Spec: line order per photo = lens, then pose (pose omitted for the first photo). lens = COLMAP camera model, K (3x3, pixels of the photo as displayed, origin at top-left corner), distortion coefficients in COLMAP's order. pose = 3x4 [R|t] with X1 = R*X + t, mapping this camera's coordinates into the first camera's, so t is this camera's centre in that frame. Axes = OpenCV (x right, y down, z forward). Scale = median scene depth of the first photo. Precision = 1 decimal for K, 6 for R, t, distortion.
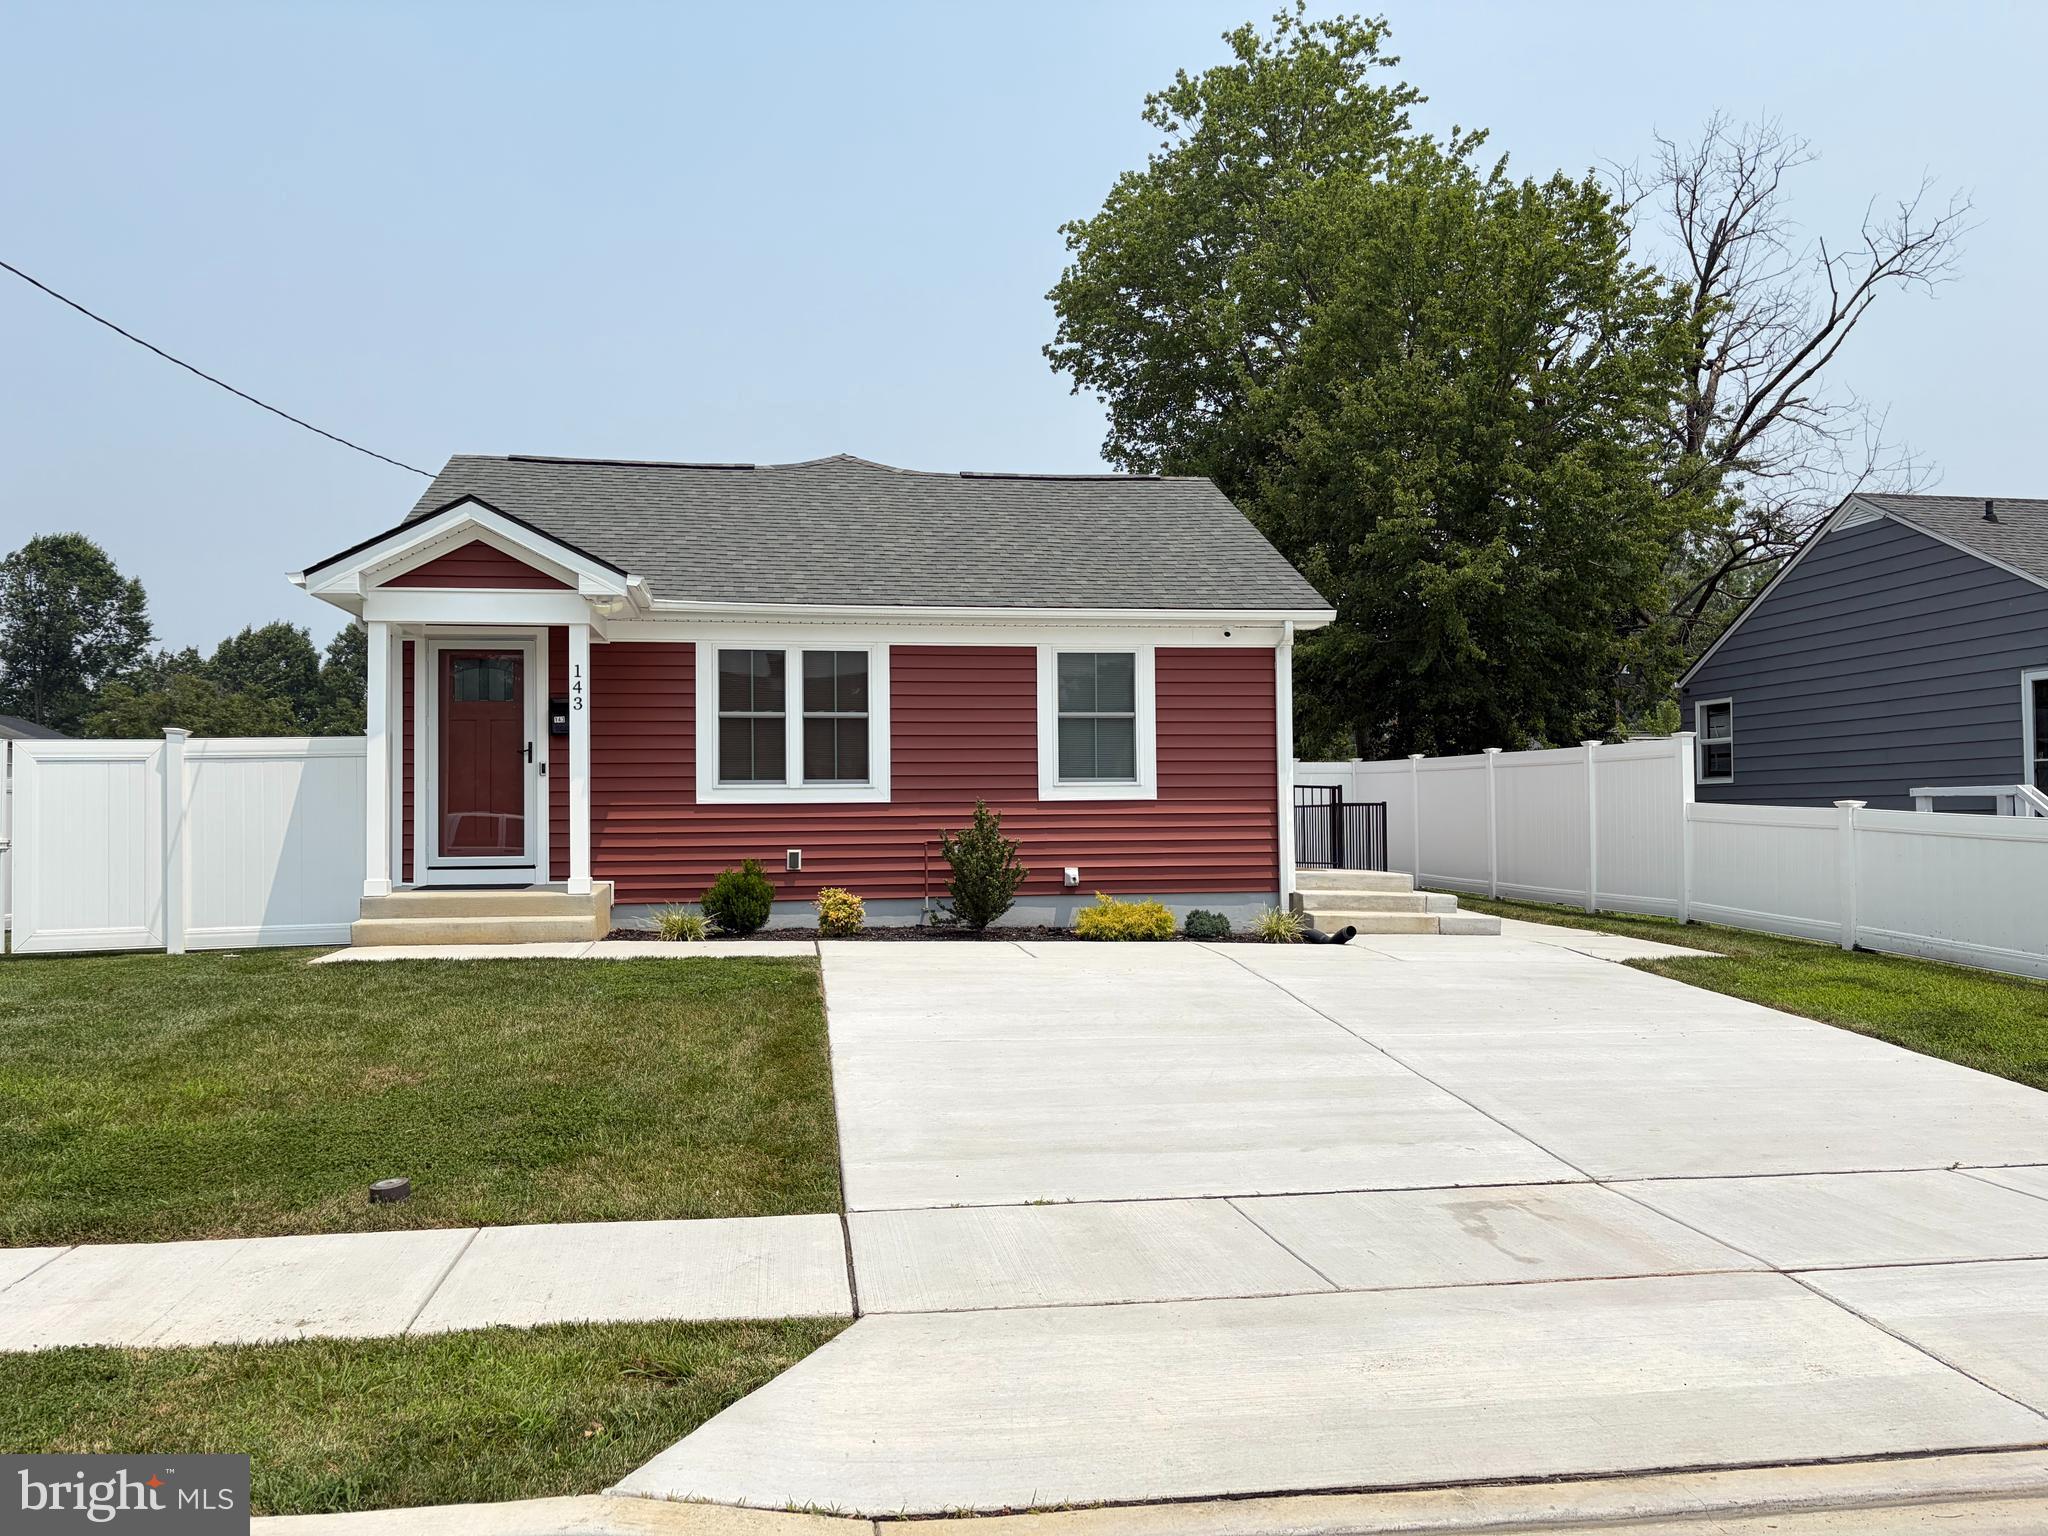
lens RADIAL K [[1544.9, 0, 1039.3], [0, 1544.9, 776.6], [0, 0, 1]] dist [0.049438, -0.027326]
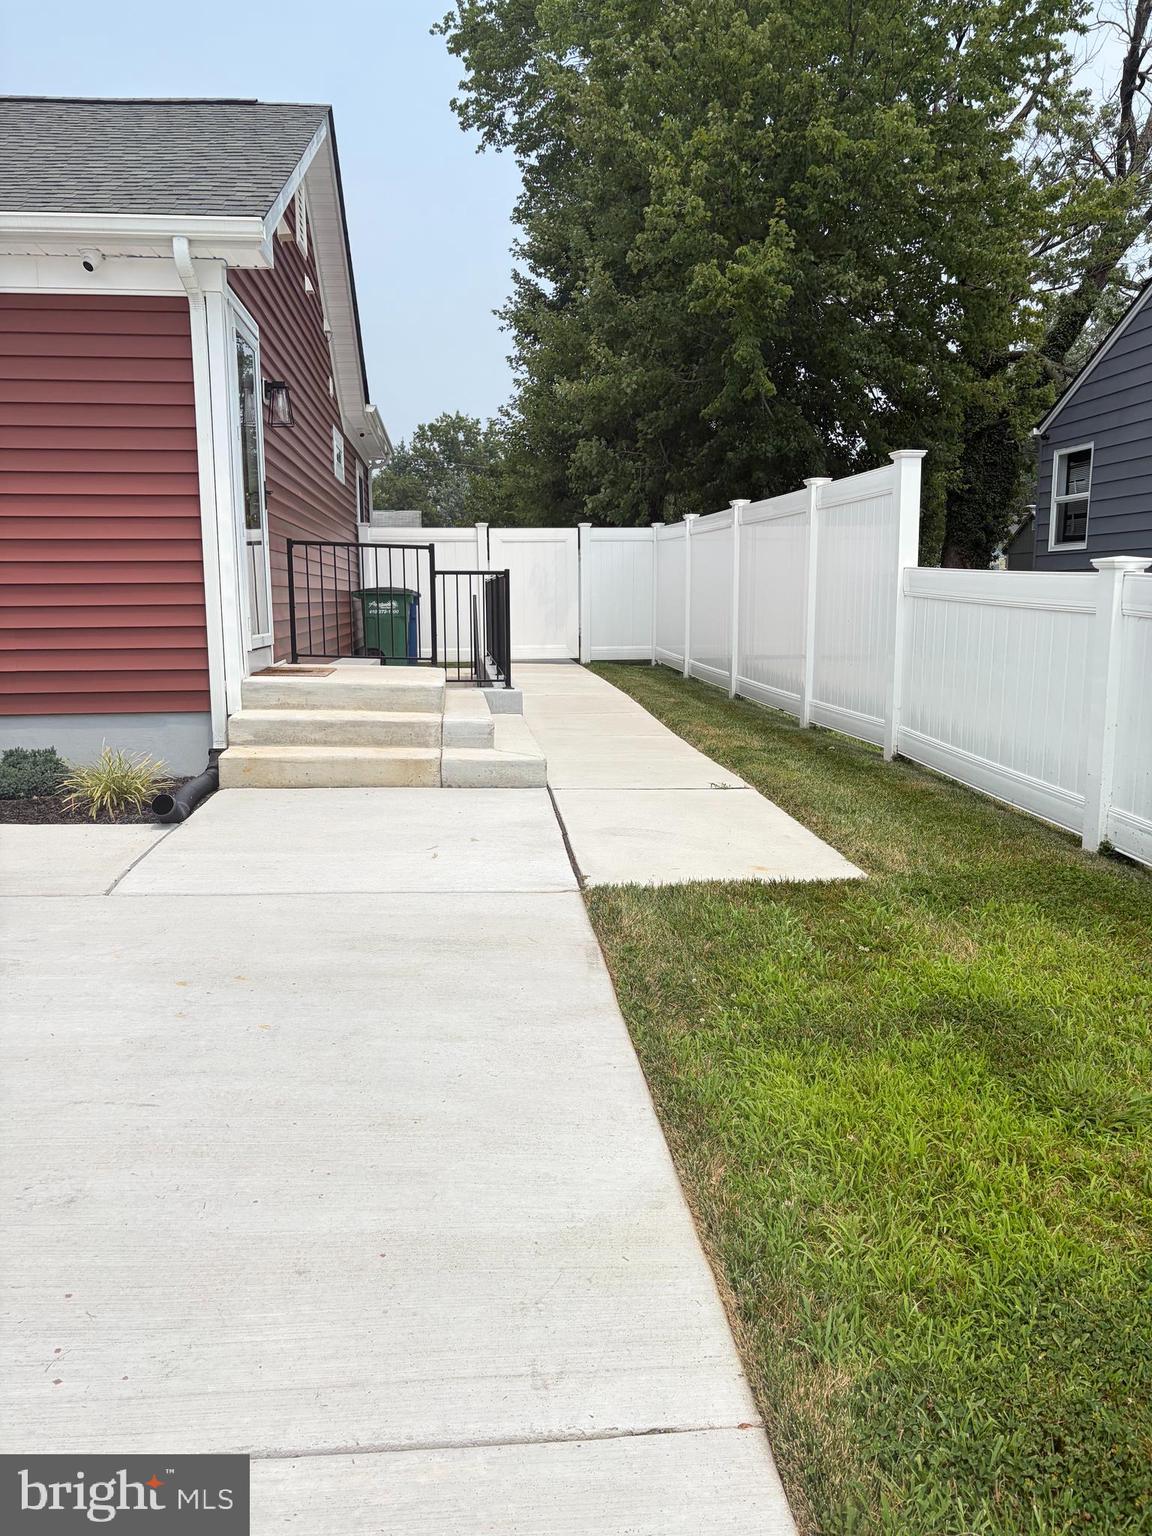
lens RADIAL K [[1158.7, 0, 559.9], [0, 1158.7, 757.8], [0, 0, 1]] dist [0.049438, -0.027326]
pose [[0.997386, 0.011372, -0.071357, 0.325979], [0.000695, 0.985983, 0.166842, 0.014327], [0.072254, -0.166455, 0.983398, 0.540811]]
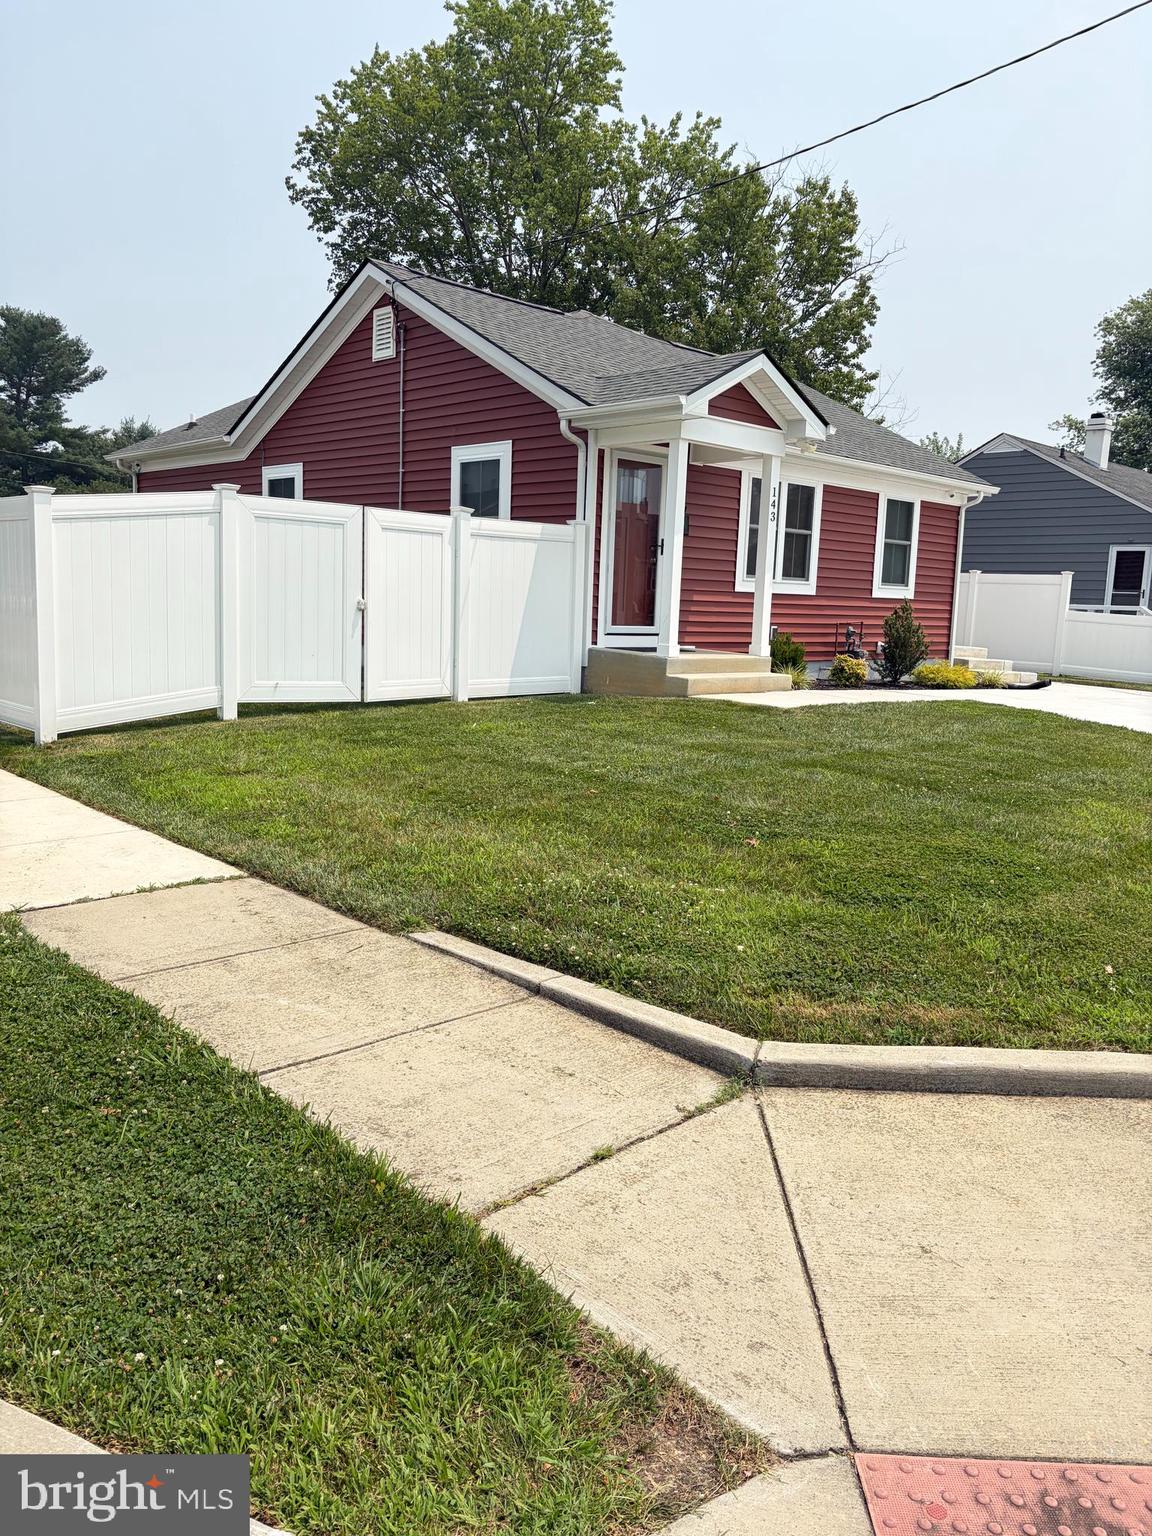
lens RADIAL K [[1158.7, 0, 577.2], [0, 1158.7, 766.0], [0, 0, 1]] dist [0.049438, -0.027326]
pose [[0.816797, -0.041753, 0.575413, -0.879636], [-0.061252, 0.985465, 0.158454, 0.014776], [-0.573665, -0.164669, 0.802367, 0.208573]]
